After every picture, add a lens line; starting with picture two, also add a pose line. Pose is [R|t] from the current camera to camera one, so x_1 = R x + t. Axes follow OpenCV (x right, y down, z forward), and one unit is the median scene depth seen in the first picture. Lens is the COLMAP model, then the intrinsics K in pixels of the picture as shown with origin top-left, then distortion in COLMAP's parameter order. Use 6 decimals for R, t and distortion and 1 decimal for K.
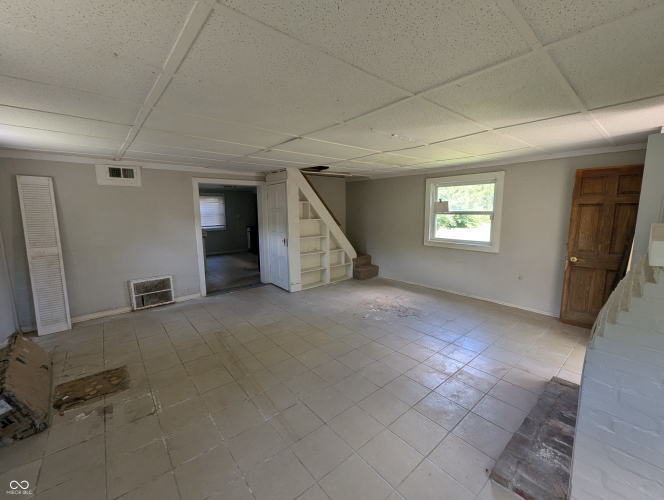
lens RADIAL K [[274.9, 0, 326.5], [0, 274.9, 247.9], [0, 0, 1]] dist [-0.001763, 0.000200]
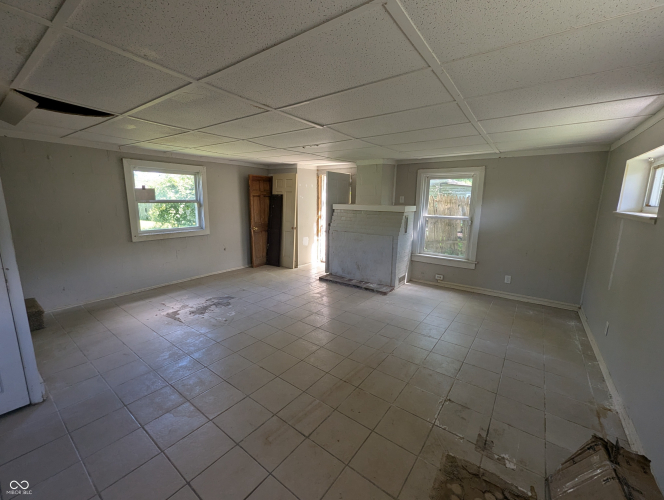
lens RADIAL K [[274.9, 0, 327.2], [0, 274.9, 247.1], [0, 0, 1]] dist [-0.001763, 0.000200]
pose [[-0.222575, -0.168763, 0.960198, -0.678971], [0.126231, 0.971624, 0.200032, -0.103330], [-0.966709, 0.165729, -0.194956, 0.739671]]
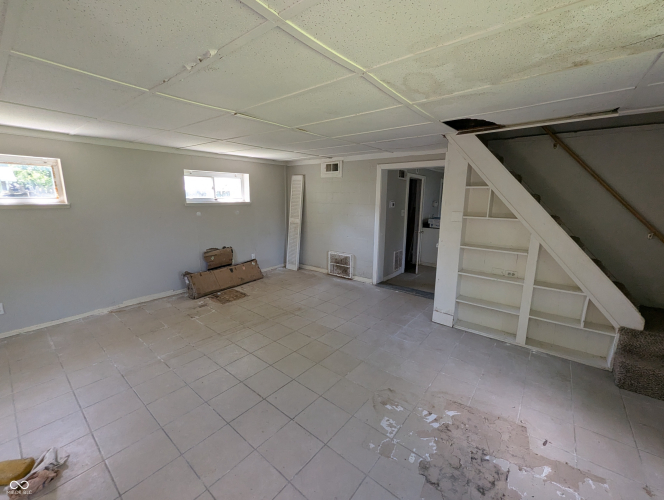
lens RADIAL K [[274.9, 0, 330.6], [0, 274.9, 251.5], [0, 0, 1]] dist [-0.001763, 0.000200]
pose [[0.191151, 0.203152, -0.960308, 0.516286], [-0.145107, 0.973447, 0.177047, -0.105006], [0.970776, 0.105504, 0.215554, 0.680718]]
